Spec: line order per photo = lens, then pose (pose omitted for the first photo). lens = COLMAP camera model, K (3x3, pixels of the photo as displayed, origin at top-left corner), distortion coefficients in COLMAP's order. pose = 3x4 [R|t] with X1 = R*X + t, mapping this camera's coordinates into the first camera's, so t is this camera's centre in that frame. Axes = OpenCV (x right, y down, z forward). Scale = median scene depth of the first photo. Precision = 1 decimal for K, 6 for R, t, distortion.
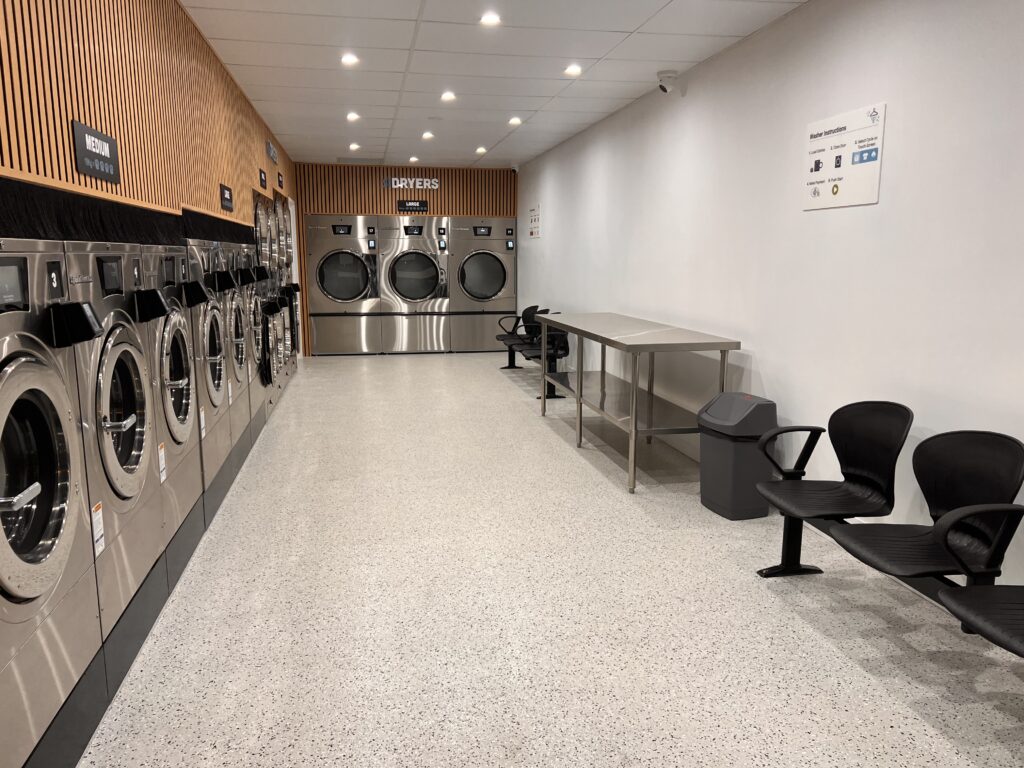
lens RADIAL K [[767.3, 0, 512.0], [0, 767.3, 384.0], [0, 0, 1]] dist [0.067732, -0.087951]
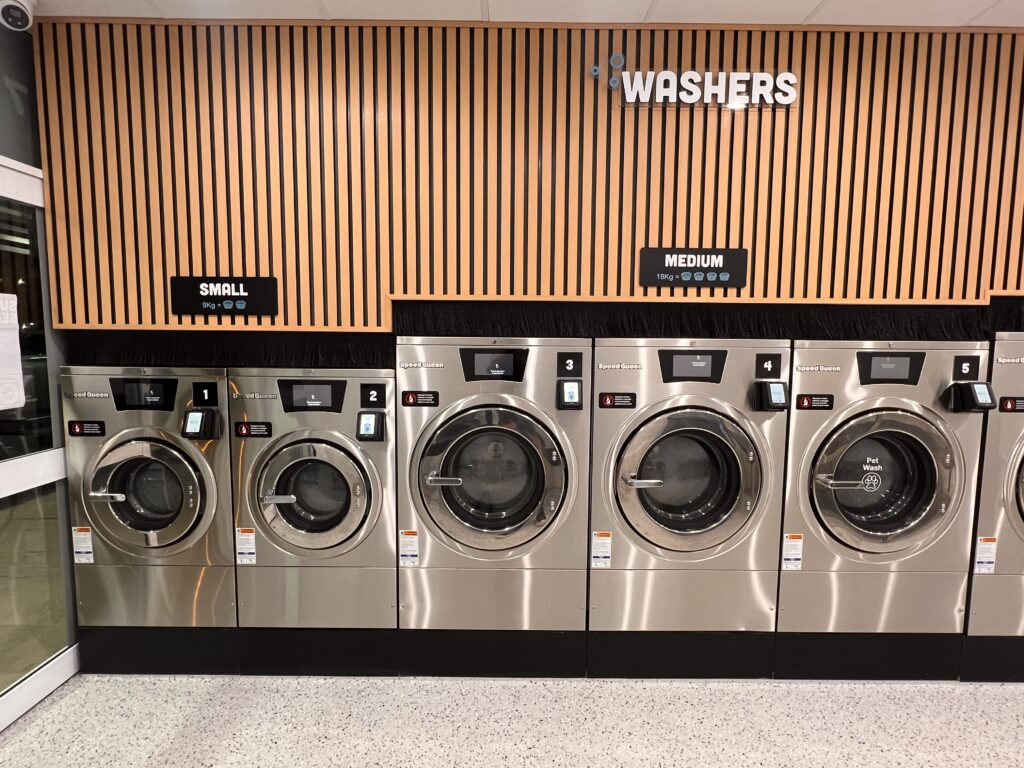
lens RADIAL K [[524.3, 0, 513.1], [0, 524.3, 379.4], [0, 0, 1]] dist [-0.001748, -0.000340]
pose [[-0.192307, 0.088554, -0.977331, 0.187440], [-0.170955, 0.977669, 0.122223, -0.098112], [0.966329, 0.190584, -0.172874, 0.503970]]
